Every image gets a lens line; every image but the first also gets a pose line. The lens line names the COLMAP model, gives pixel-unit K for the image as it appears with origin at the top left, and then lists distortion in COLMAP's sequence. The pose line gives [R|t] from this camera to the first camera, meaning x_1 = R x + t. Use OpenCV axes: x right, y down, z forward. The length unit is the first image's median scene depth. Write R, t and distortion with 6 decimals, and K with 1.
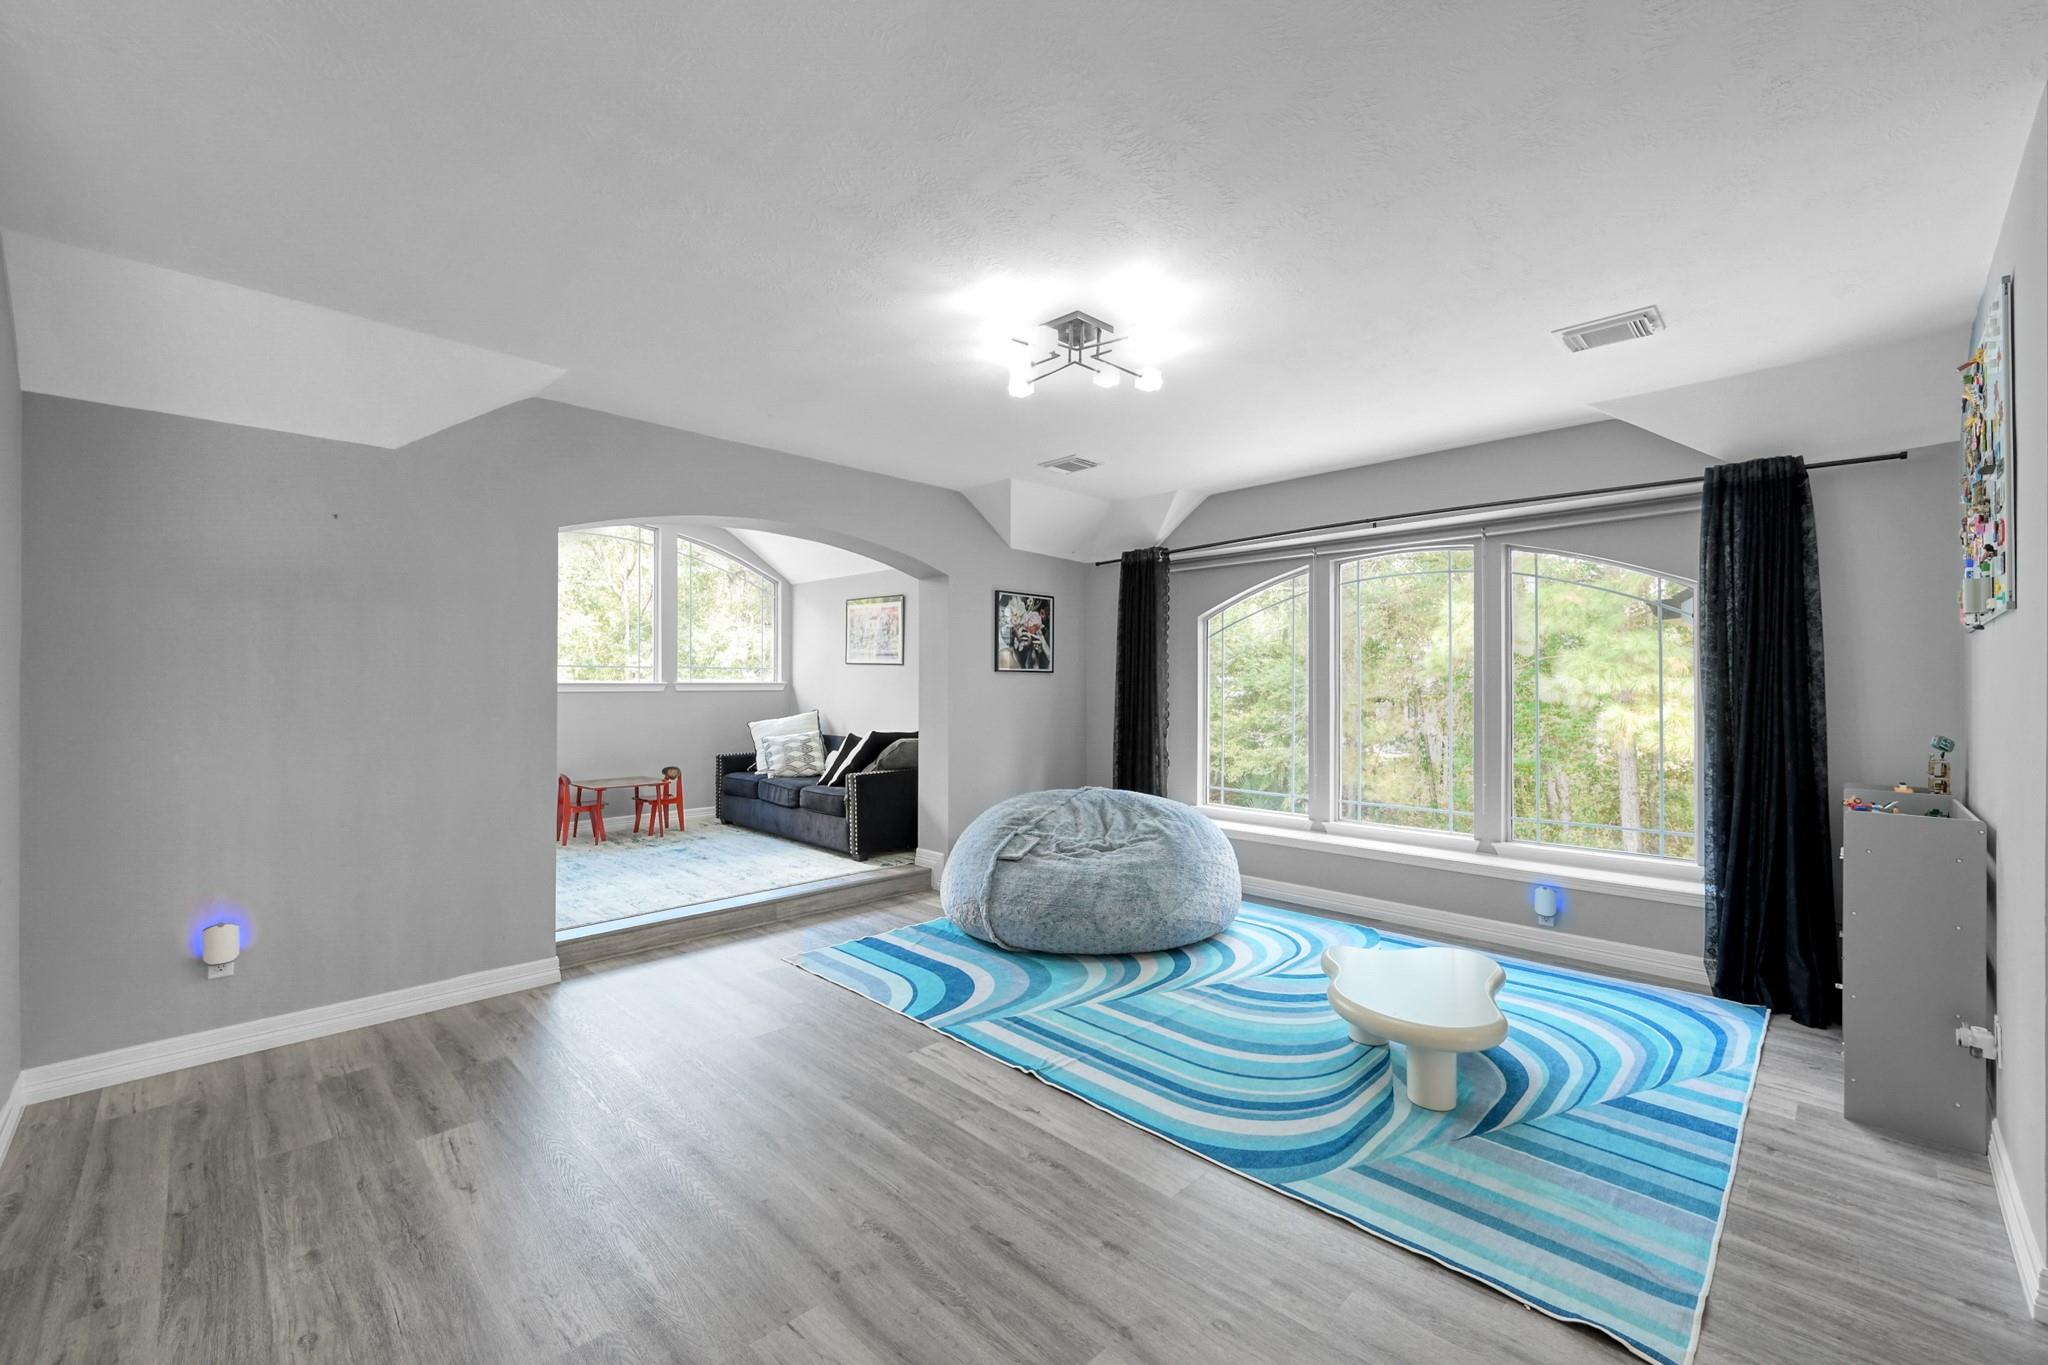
lens RADIAL K [[832.7, 0, 1023.0], [0, 832.7, 683.3], [0, 0, 1]] dist [0.003868, 0.000268]
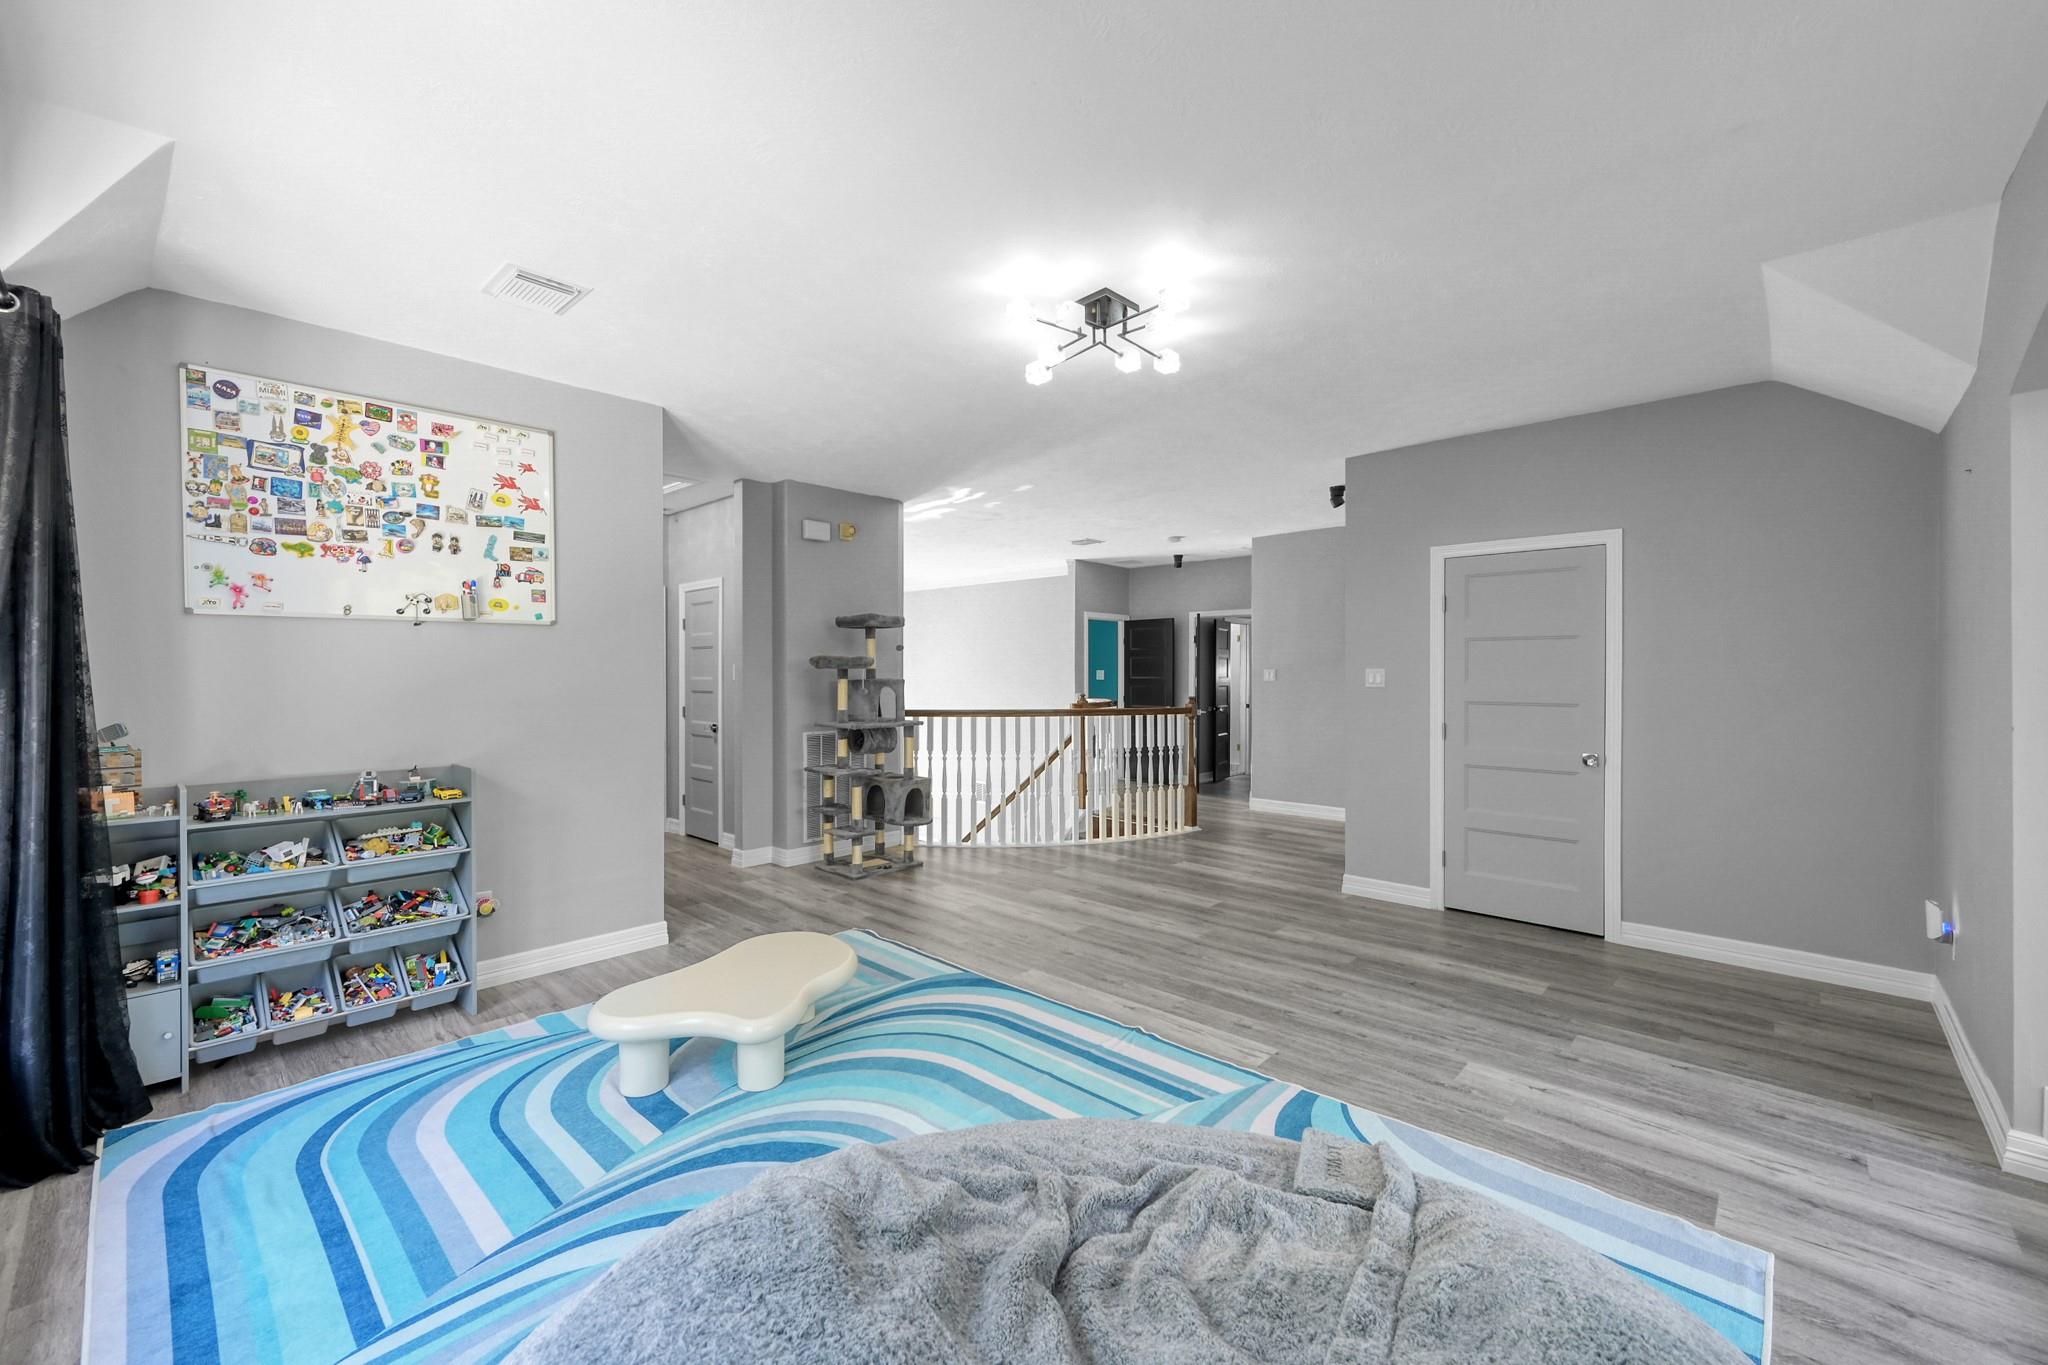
lens RADIAL K [[832.7, 0, 1024.8], [0, 832.7, 679.3], [0, 0, 1]] dist [0.003868, 0.000268]
pose [[-0.999112, -0.000942, -0.042132, 0.208564], [-0.000937, 1.000000, -0.000143, 0.020046], [0.042132, -0.000103, -0.999112, 2.104587]]
